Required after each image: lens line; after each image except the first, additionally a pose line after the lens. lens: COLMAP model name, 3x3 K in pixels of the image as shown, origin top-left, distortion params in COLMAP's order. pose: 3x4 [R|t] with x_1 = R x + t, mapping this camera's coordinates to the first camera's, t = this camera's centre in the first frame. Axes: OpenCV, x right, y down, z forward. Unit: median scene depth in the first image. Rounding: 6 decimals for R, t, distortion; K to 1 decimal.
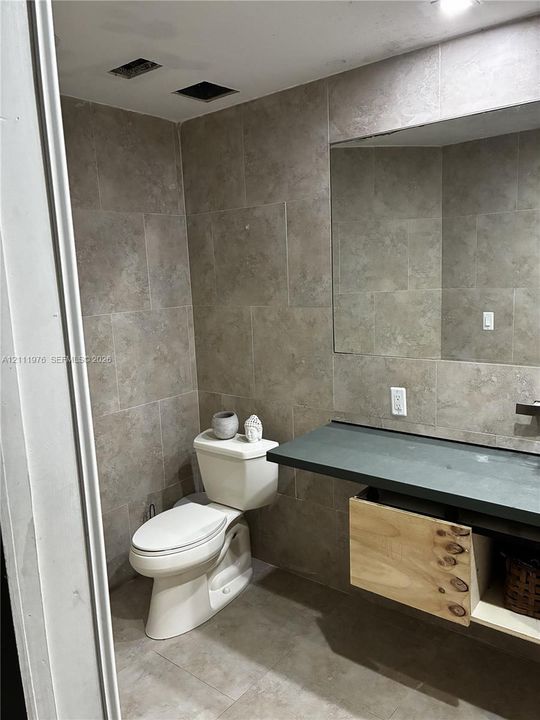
lens RADIAL K [[548.4, 0, 269.4], [0, 548.4, 358.3], [0, 0, 1]] dist [0.039040, -0.030074]
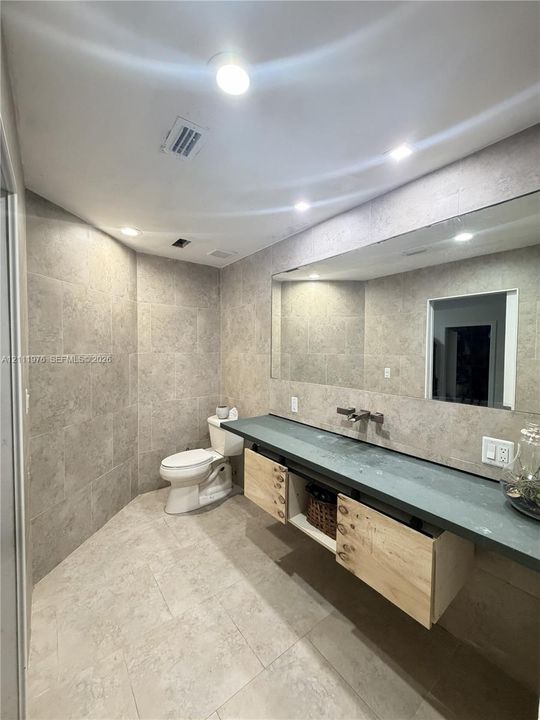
lens RADIAL K [[288.9, 0, 270.4], [0, 288.9, 360.5], [0, 0, 1]] dist [0.001315, 0.000137]
pose [[0.971388, 0.059550, -0.229913, 0.354393], [-0.086519, 0.990263, -0.109055, 0.041082], [0.221180, 0.125826, 0.967082, 0.000527]]
